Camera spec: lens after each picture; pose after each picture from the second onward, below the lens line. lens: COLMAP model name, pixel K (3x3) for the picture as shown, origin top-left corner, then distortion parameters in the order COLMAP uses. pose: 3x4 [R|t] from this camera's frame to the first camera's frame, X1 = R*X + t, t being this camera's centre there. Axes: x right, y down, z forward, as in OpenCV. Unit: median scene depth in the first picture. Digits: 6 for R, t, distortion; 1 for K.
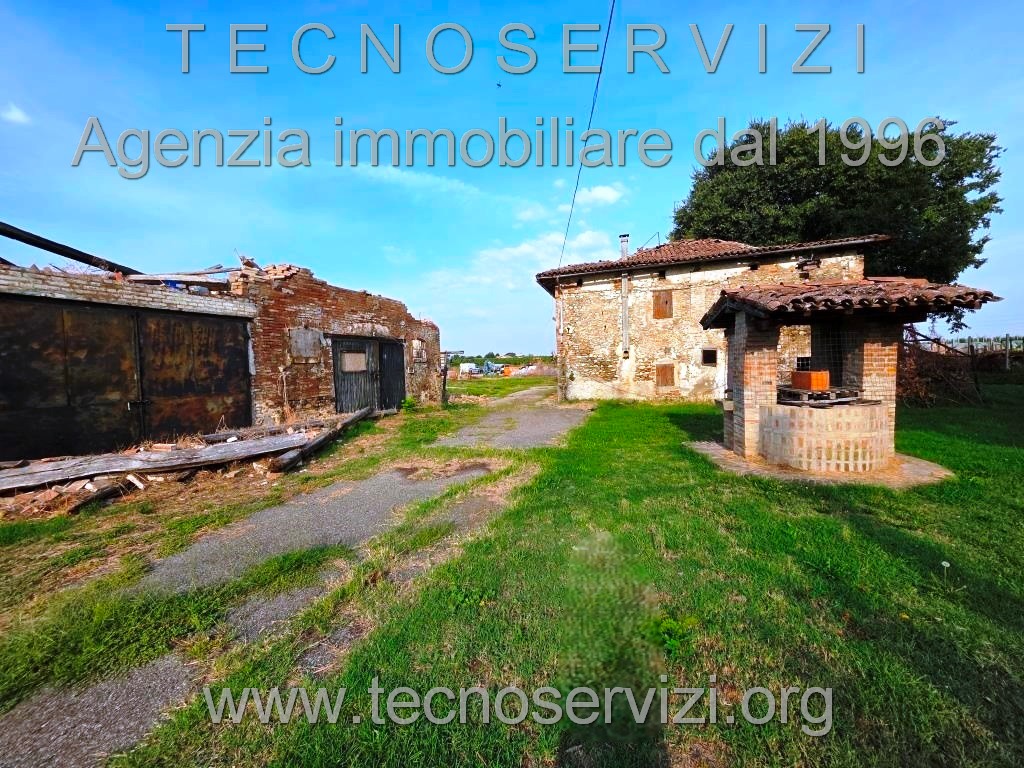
lens RADIAL K [[416.4, 0, 519.7], [0, 416.4, 381.3], [0, 0, 1]] dist [0.006003, -0.001552]
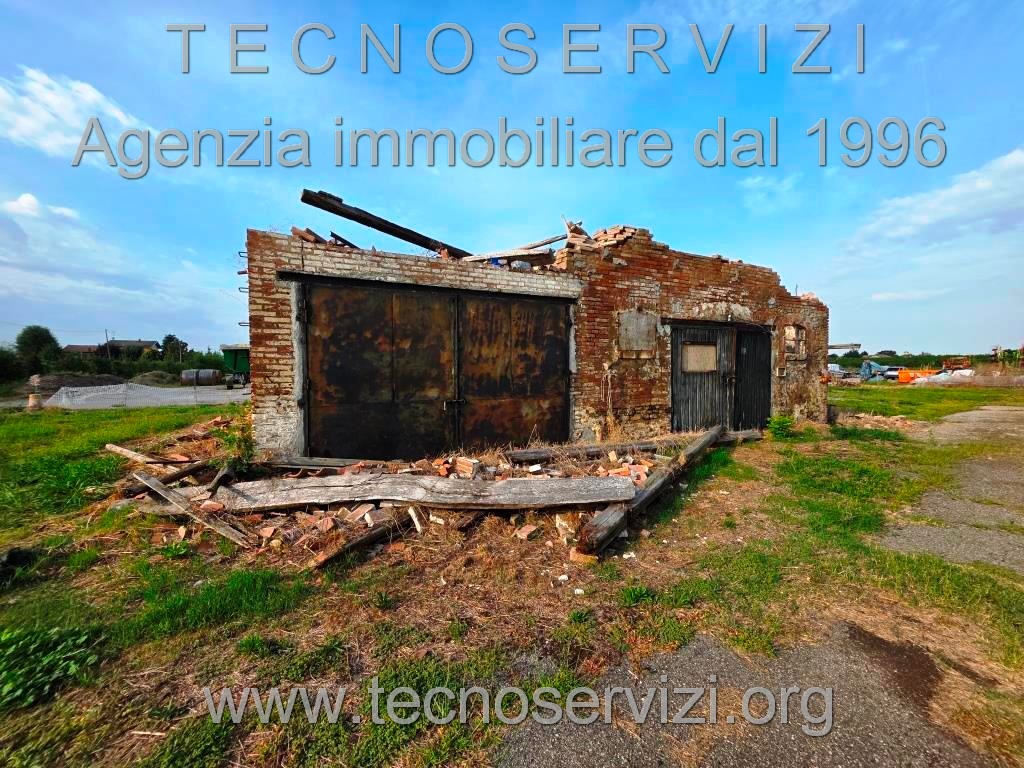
lens RADIAL K [[416.4, 0, 514.4], [0, 416.4, 383.1], [0, 0, 1]] dist [0.006003, -0.001552]
pose [[0.736375, 0.049022, -0.674795, -0.194406], [-0.044378, 0.998723, 0.024127, -0.009773], [0.675116, 0.012180, 0.737611, 0.350189]]
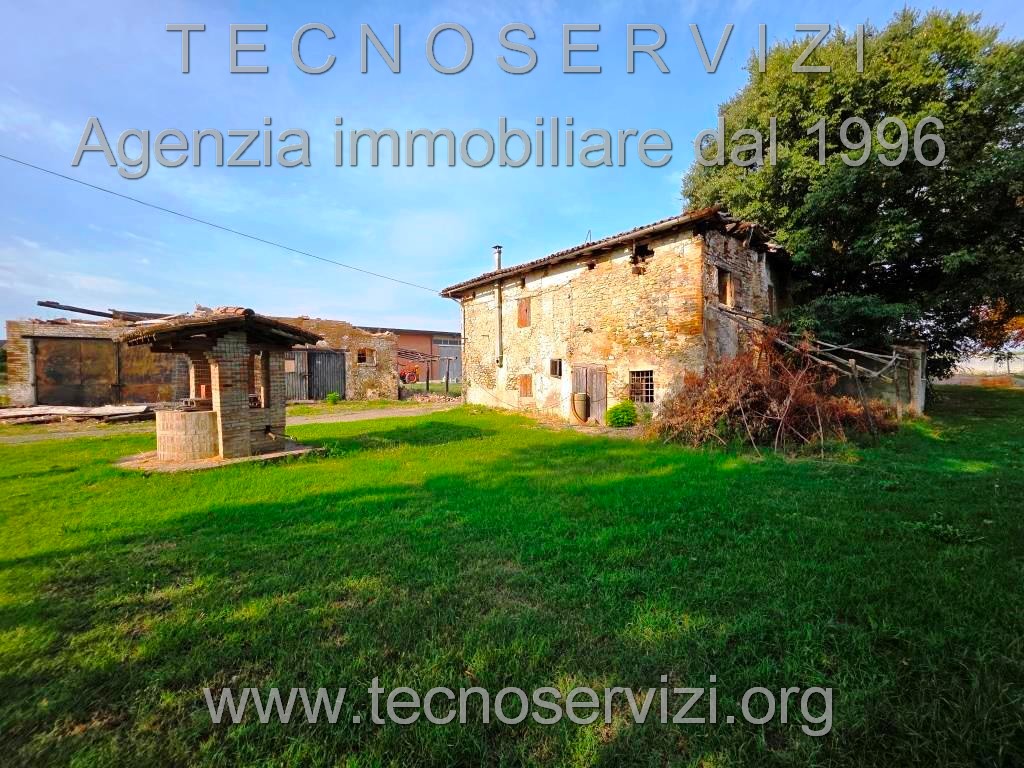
lens RADIAL K [[416.4, 0, 520.5], [0, 416.4, 384.1], [0, 0, 1]] dist [0.006003, -0.001552]
pose [[0.826971, 0.046361, -0.560330, 1.449217], [-0.042331, 0.998900, 0.020172, -0.060698], [0.560649, 0.007038, 0.828024, 0.310321]]
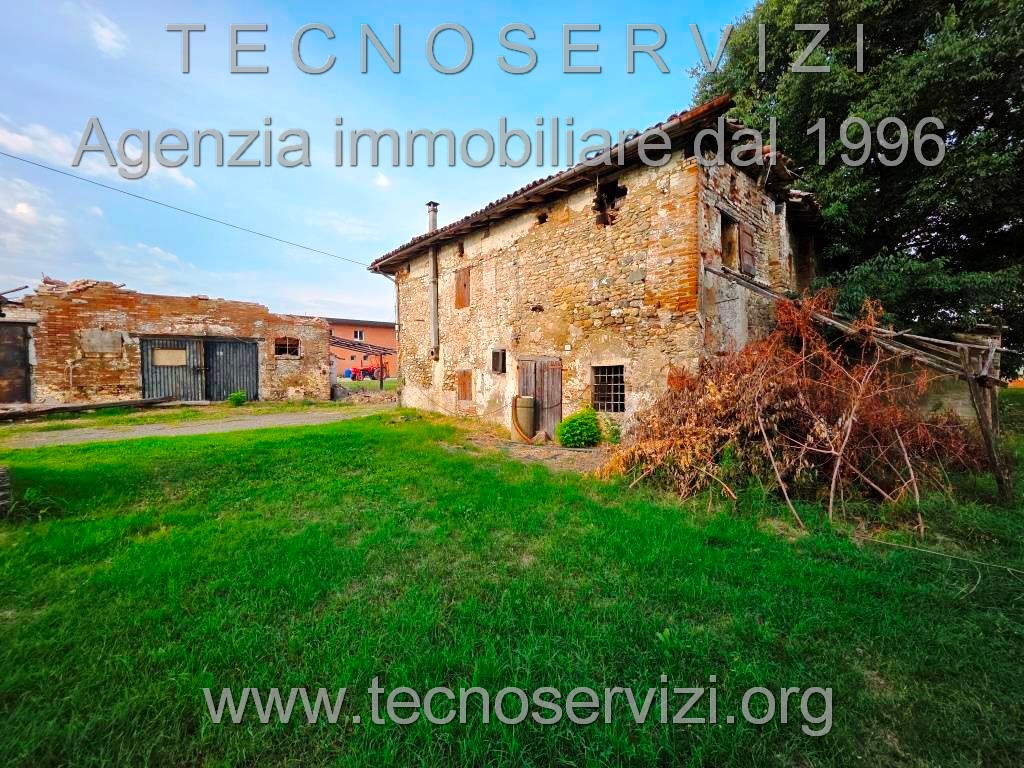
lens RADIAL K [[416.4, 0, 520.7], [0, 416.4, 379.8], [0, 0, 1]] dist [0.006003, -0.001552]
pose [[0.829703, 0.050852, -0.555885, 1.376441], [-0.049988, 0.998609, 0.016741, -0.067475], [0.555963, 0.013898, 0.831091, 0.730445]]
